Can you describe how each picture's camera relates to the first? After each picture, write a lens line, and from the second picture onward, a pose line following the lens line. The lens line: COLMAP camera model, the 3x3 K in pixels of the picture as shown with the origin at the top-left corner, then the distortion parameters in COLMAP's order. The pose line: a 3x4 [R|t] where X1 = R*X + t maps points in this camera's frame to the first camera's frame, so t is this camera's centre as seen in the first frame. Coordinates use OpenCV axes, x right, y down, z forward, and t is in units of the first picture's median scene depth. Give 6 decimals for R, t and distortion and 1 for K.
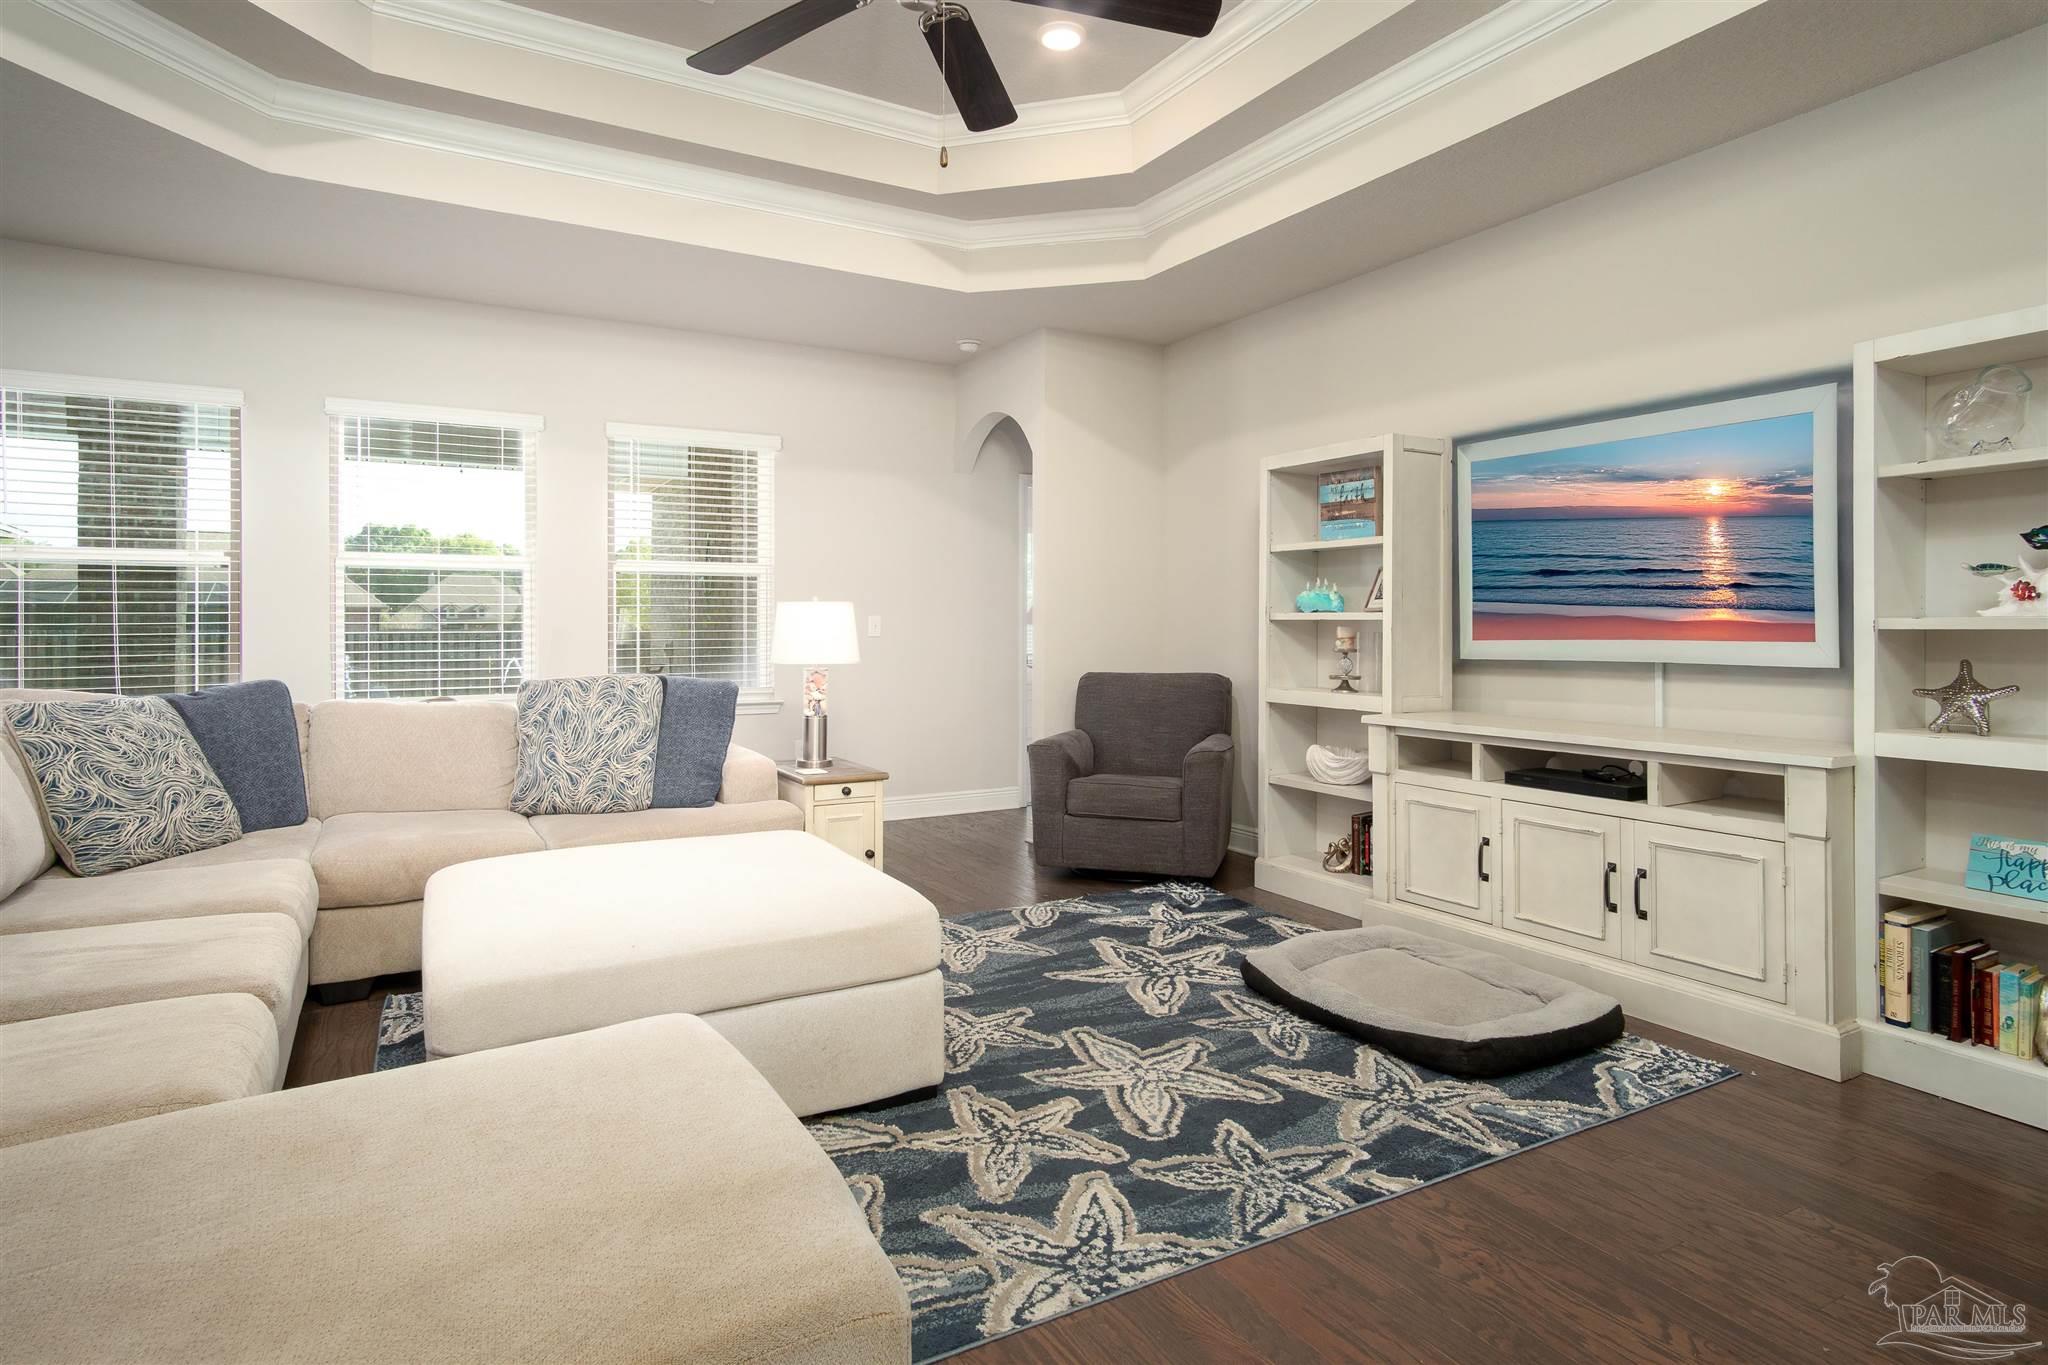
lens RADIAL K [[1094.5, 0, 1003.5], [0, 1094.5, 617.3], [0, 0, 1]] dist [0.014972, 0.003748]
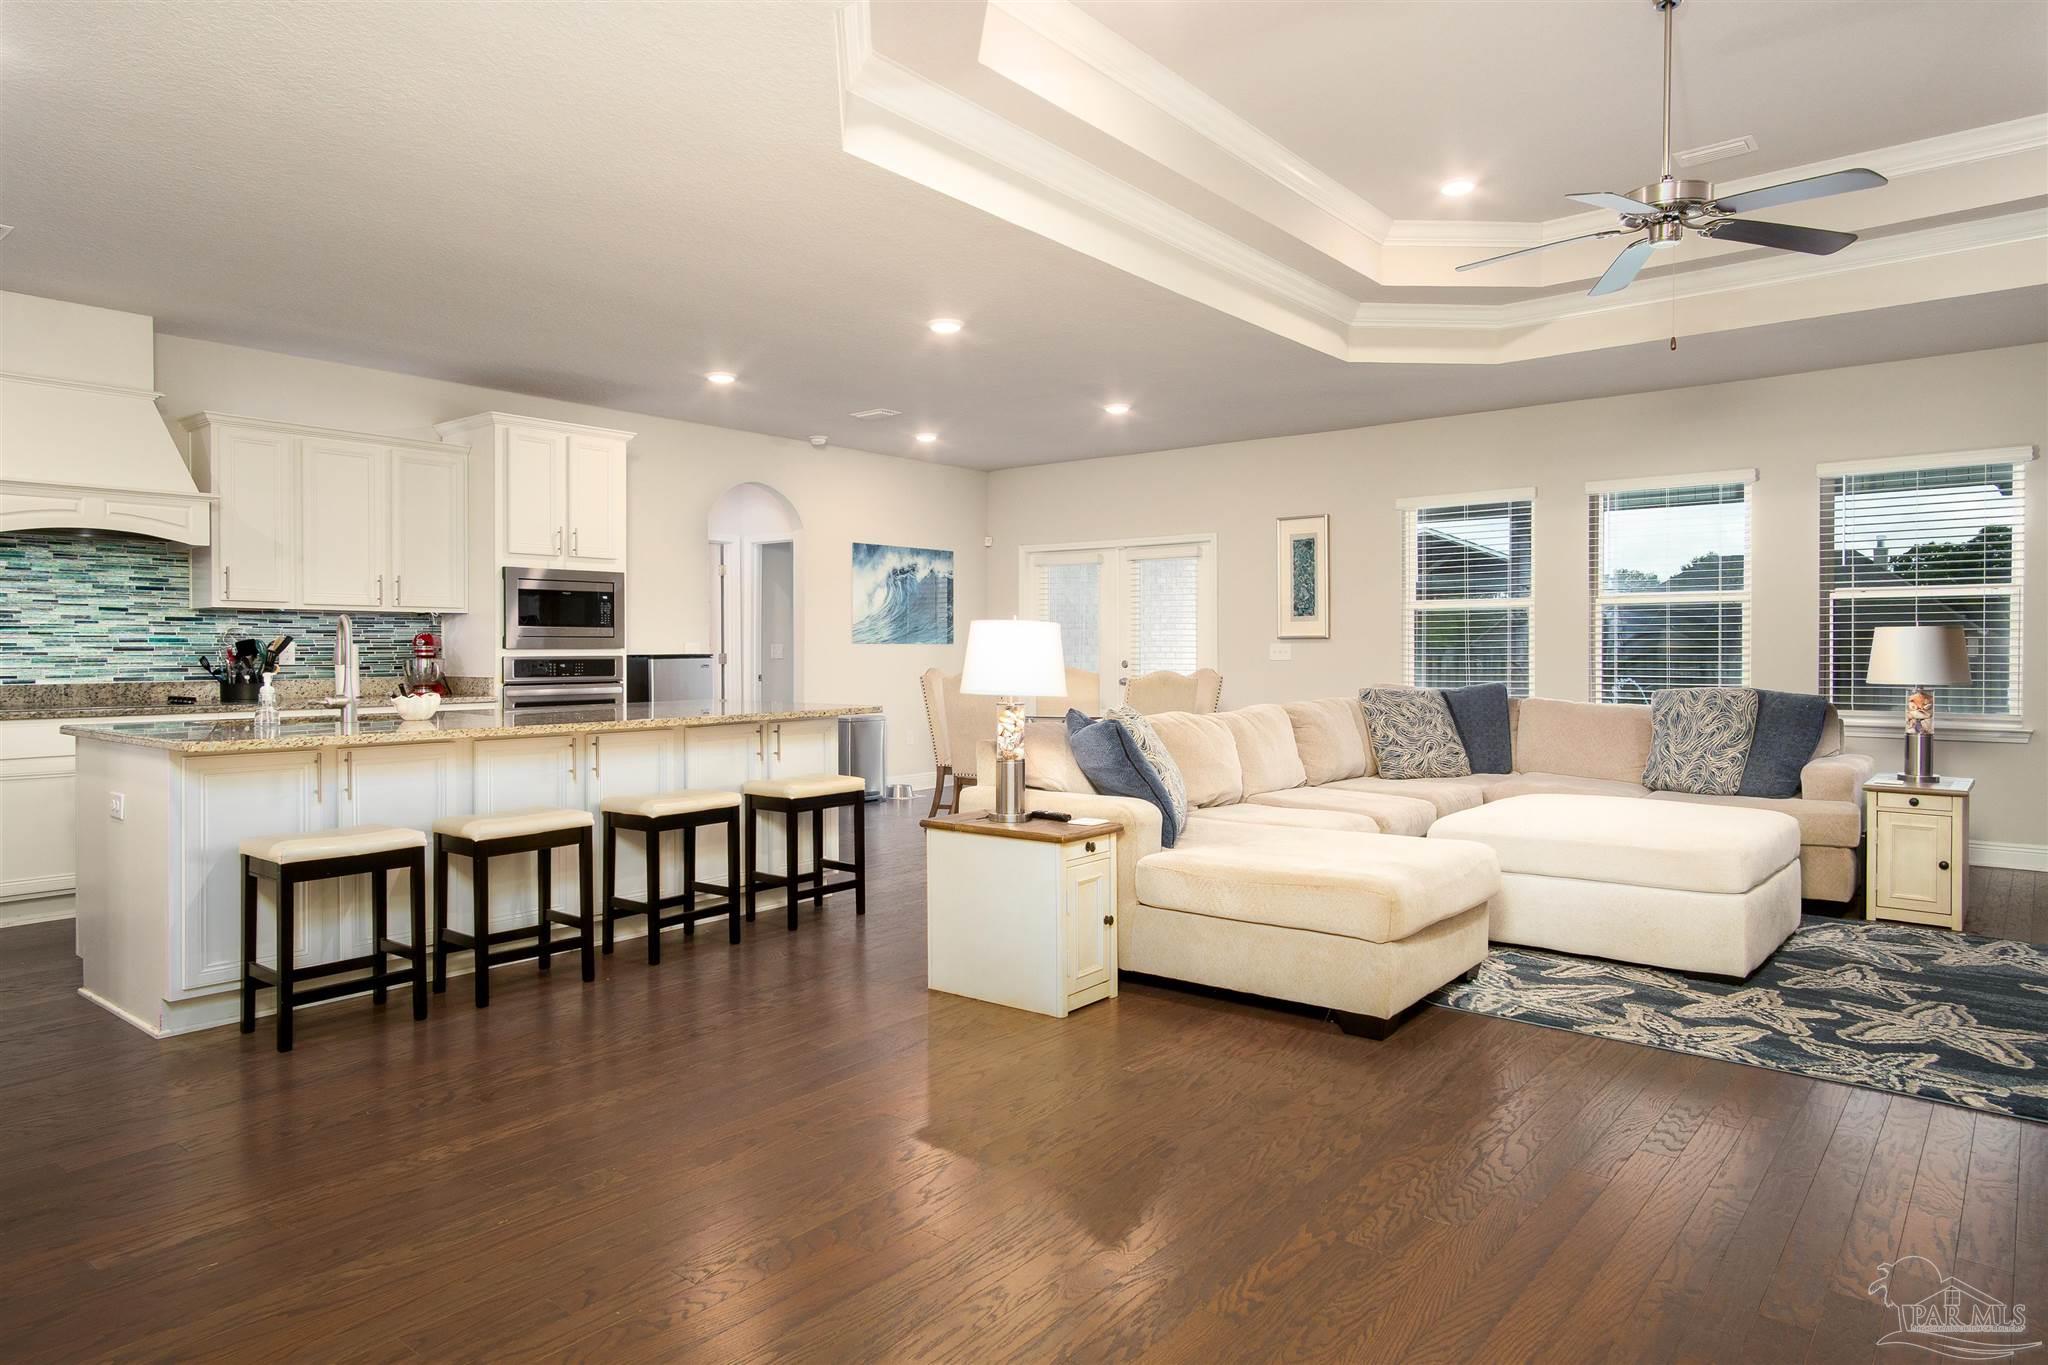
lens RADIAL K [[1251.1, 0, 1020.3], [0, 1251.1, 675.7], [0, 0, 1]] dist [0.006218, 0.004861]
pose [[0.366829, 0.019666, -0.930080, 0.916544], [0.006788, 0.999693, 0.023816, -0.002069], [0.930263, -0.015049, 0.366583, -0.366386]]
